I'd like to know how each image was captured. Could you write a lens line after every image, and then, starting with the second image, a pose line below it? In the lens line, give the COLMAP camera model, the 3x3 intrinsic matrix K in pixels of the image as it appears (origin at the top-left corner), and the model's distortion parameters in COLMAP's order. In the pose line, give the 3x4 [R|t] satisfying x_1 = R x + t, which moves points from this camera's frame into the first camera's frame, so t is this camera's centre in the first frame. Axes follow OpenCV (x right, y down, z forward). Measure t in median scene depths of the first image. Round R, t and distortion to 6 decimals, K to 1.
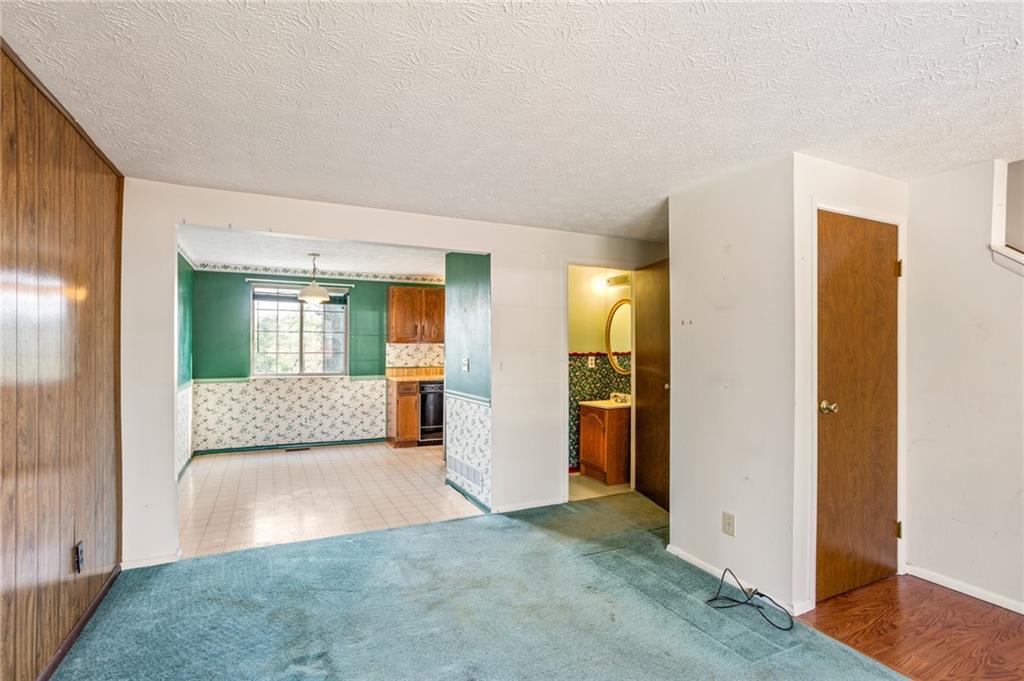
lens RADIAL K [[506.6, 0, 512.0], [0, 506.6, 340.5], [0, 0, 1]] dist [0.000335, 0.000899]
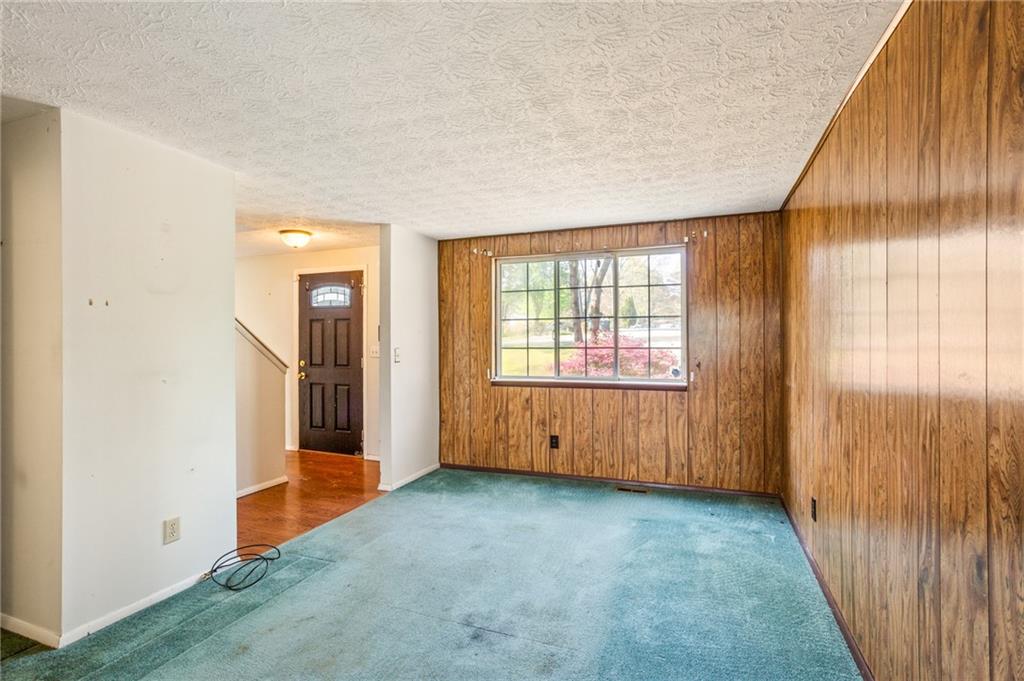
lens RADIAL K [[497.2, 0, 508.1], [0, 497.2, 331.4], [0, 0, 1]] dist [-0.048109, 0.031137]
pose [[-0.660304, 0.010191, 0.750930, -0.625245], [-0.006093, 0.999802, -0.018926, 0.016251], [-0.750974, -0.017072, -0.660111, 1.113593]]
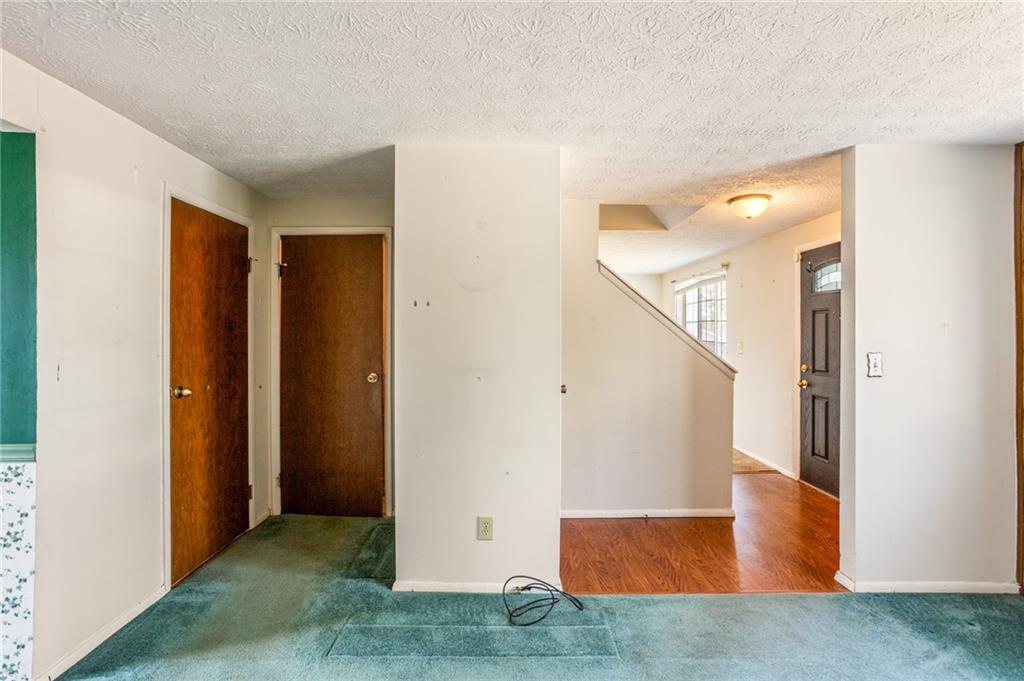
lens RADIAL K [[497.2, 0, 508.1], [0, 497.2, 331.4], [0, 0, 1]] dist [-0.048109, 0.031137]
pose [[0.448723, 0.004181, 0.893661, -0.340327], [-0.009896, 0.999951, 0.000291, 0.007772], [-0.893616, -0.008974, 0.448742, 0.559918]]
